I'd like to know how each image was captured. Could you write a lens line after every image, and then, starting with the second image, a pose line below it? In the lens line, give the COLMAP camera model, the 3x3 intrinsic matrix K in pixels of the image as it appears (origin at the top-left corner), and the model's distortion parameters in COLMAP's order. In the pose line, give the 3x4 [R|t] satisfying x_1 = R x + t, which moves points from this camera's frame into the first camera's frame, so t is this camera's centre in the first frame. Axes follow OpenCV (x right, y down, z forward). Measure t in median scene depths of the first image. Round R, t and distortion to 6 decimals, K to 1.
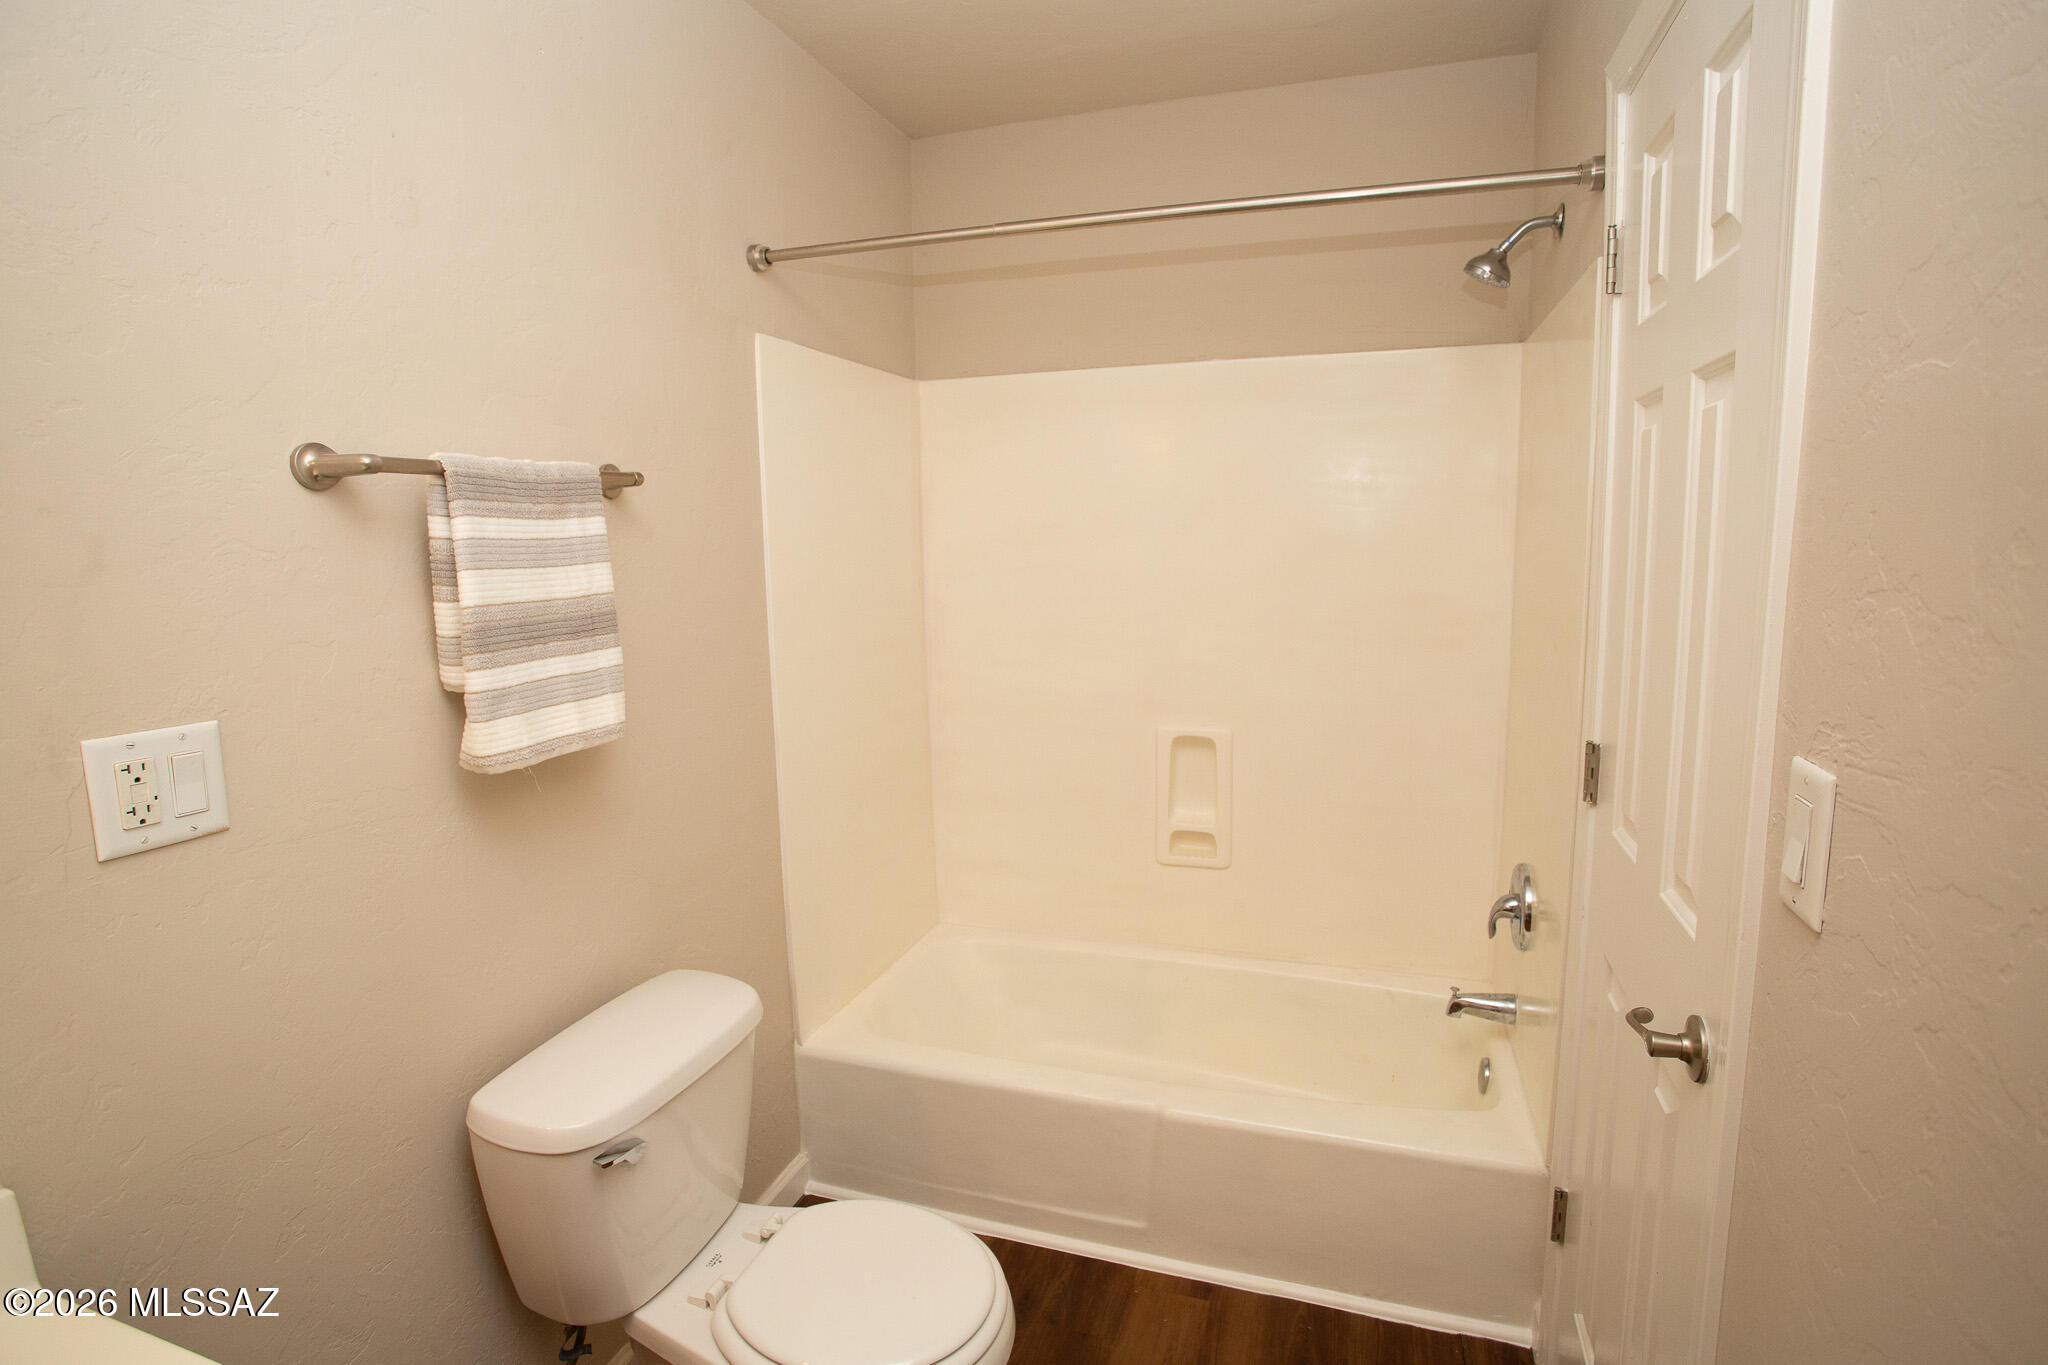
lens RADIAL K [[999.4, 0, 1028.6], [0, 999.4, 668.6], [0, 0, 1]] dist [-0.075121, 0.035137]
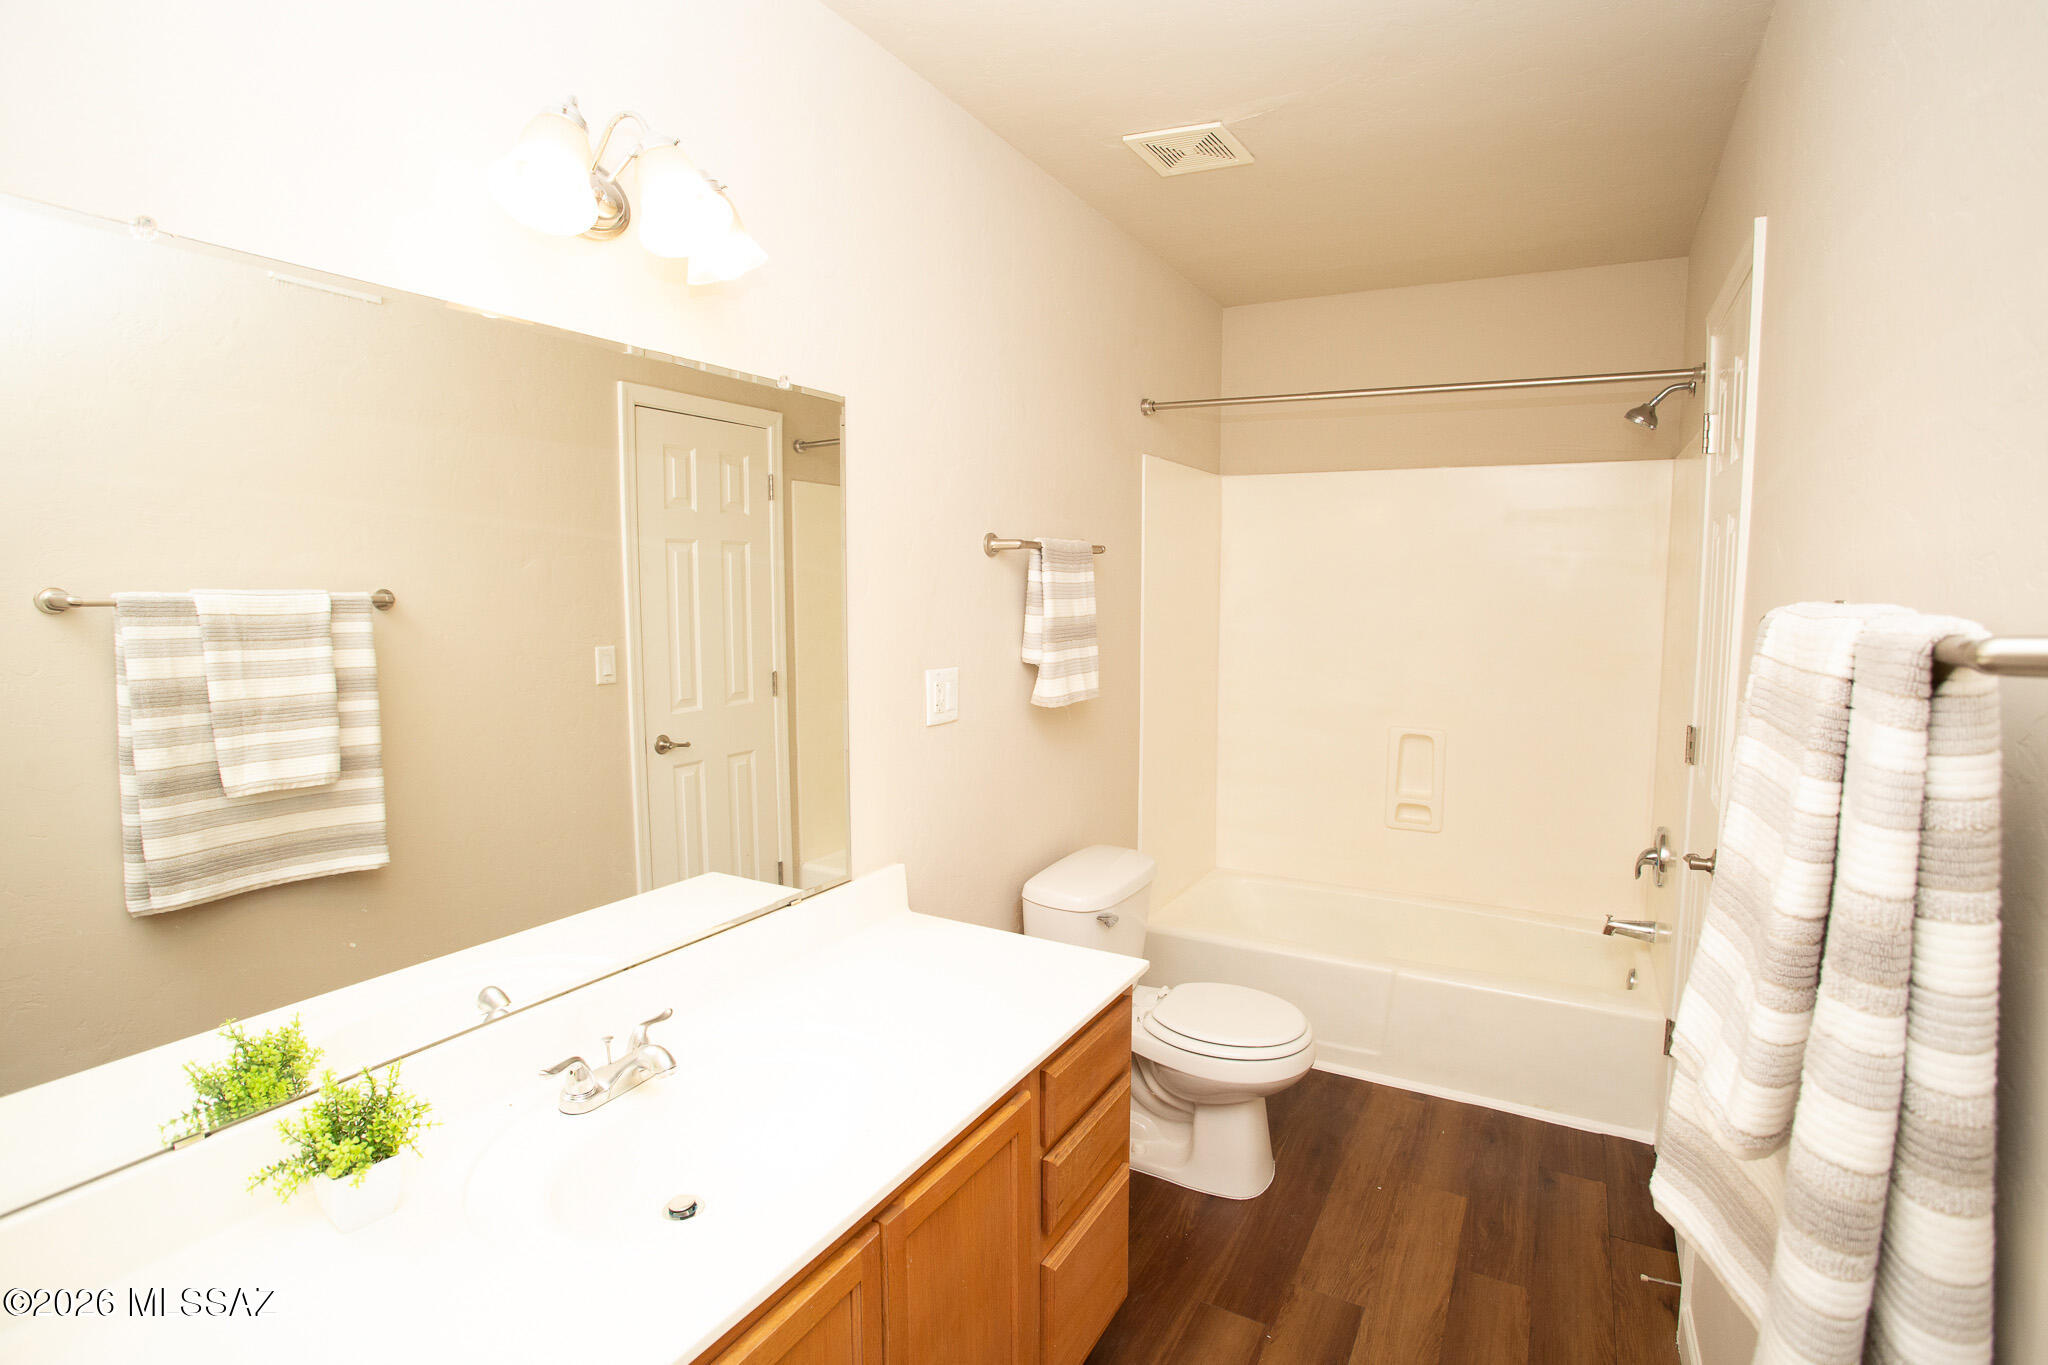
lens RADIAL K [[999.4, 0, 1028.6], [0, 999.4, 668.6], [0, 0, 1]] dist [-0.075121, 0.035137]
pose [[0.983701, 0.038999, -0.175533, -0.177275], [-0.046388, 0.998193, -0.038189, 0.074672], [0.173726, 0.045709, 0.983733, -0.618875]]
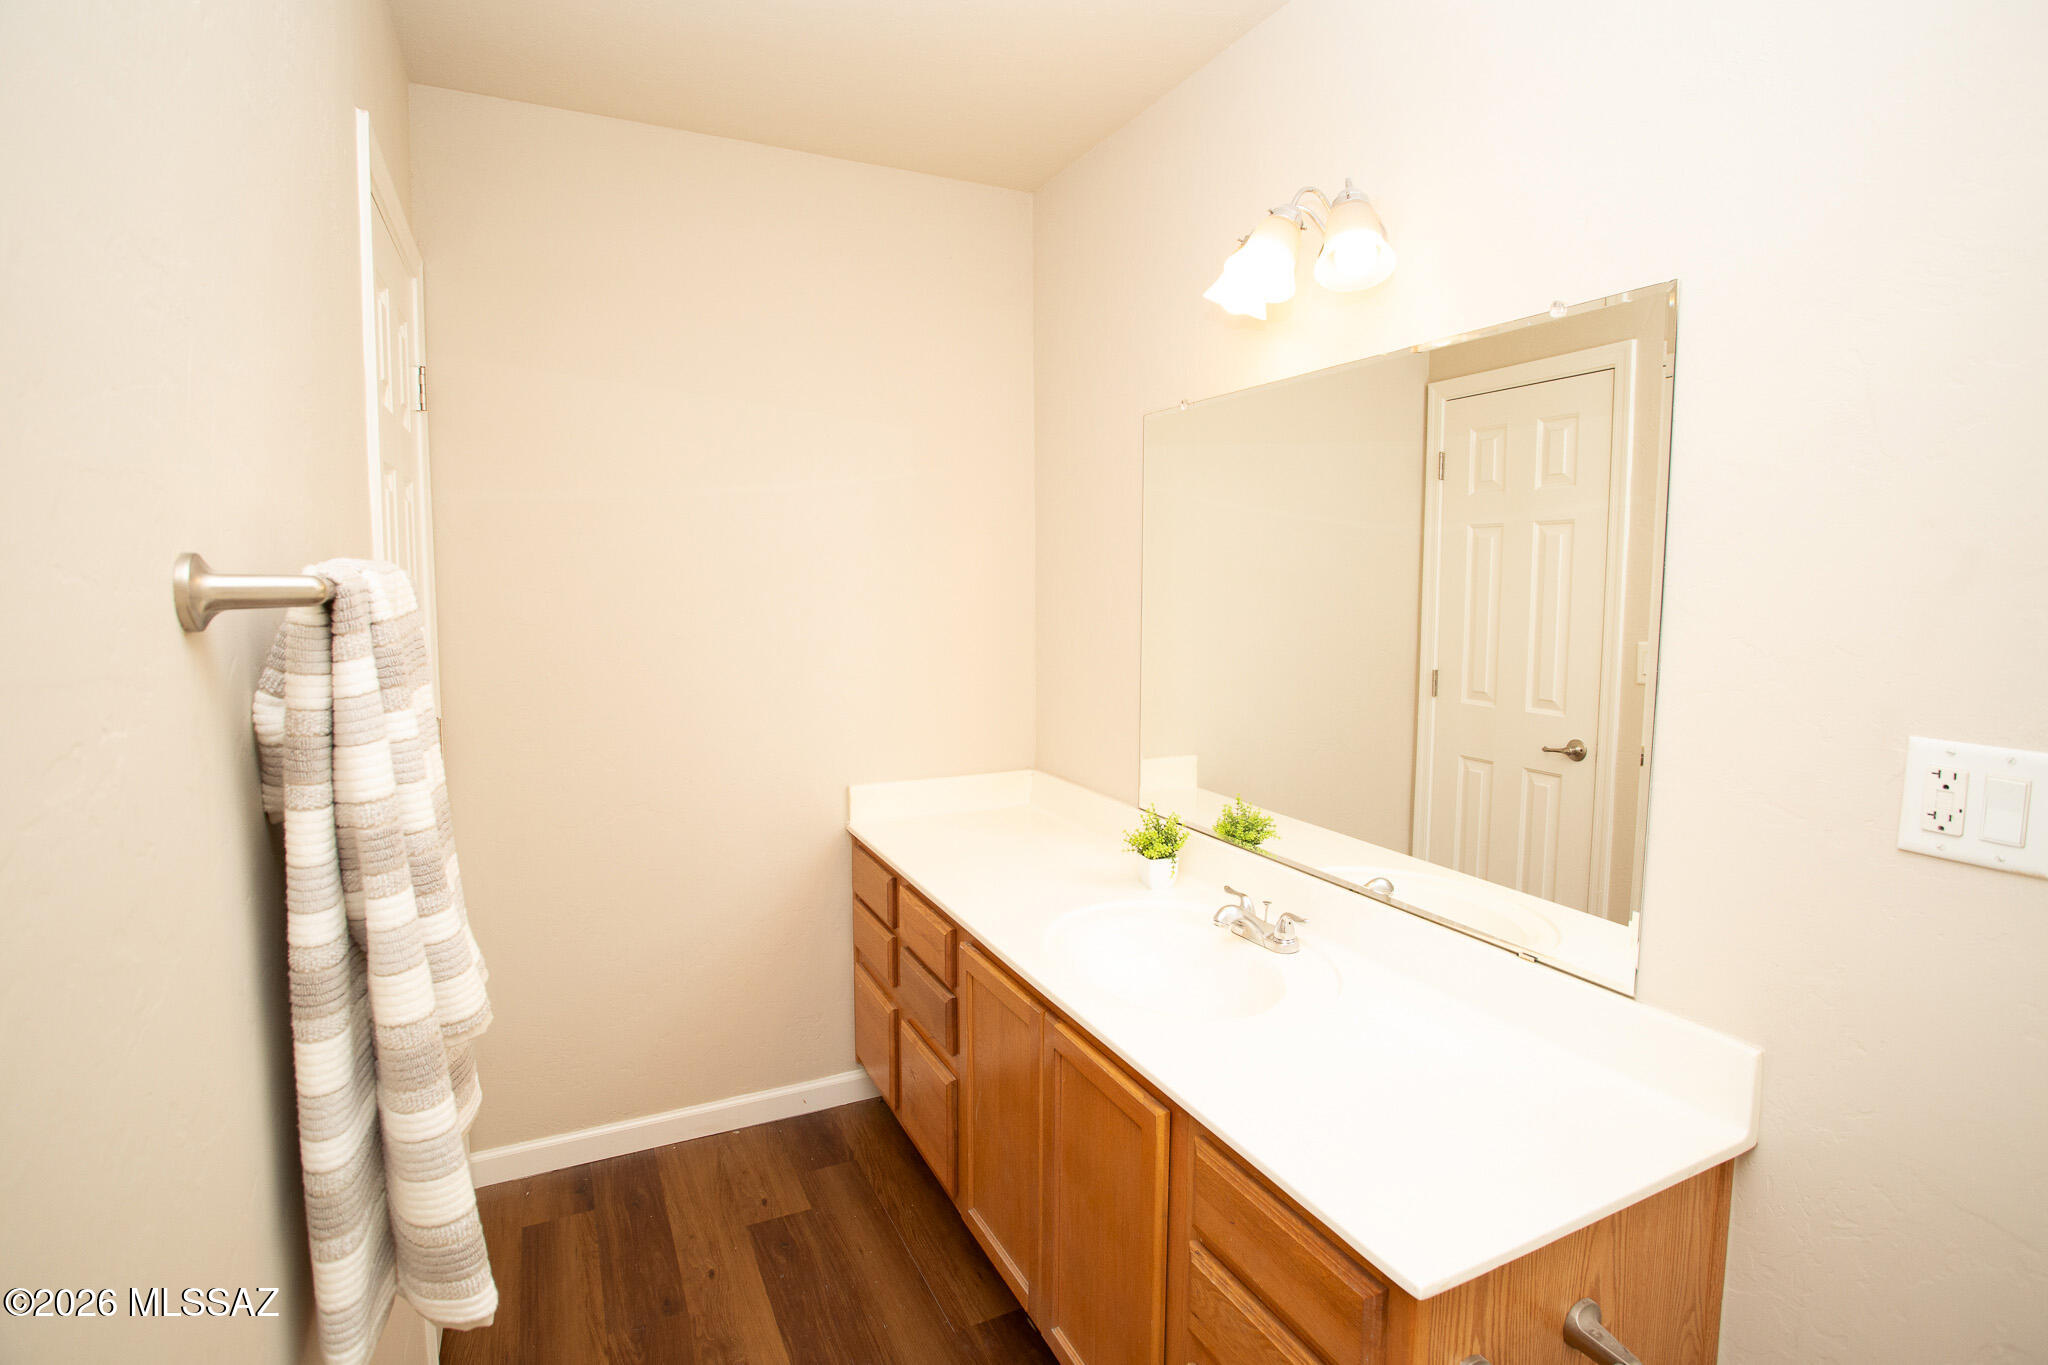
lens RADIAL K [[999.4, 0, 1028.6], [0, 999.4, 668.6], [0, 0, 1]] dist [-0.075121, 0.035137]
pose [[-0.712964, 0.083547, -0.696206, 0.236176], [-0.075513, 0.977954, 0.194688, -0.067599], [0.697123, 0.191378, -0.690937, 0.521561]]
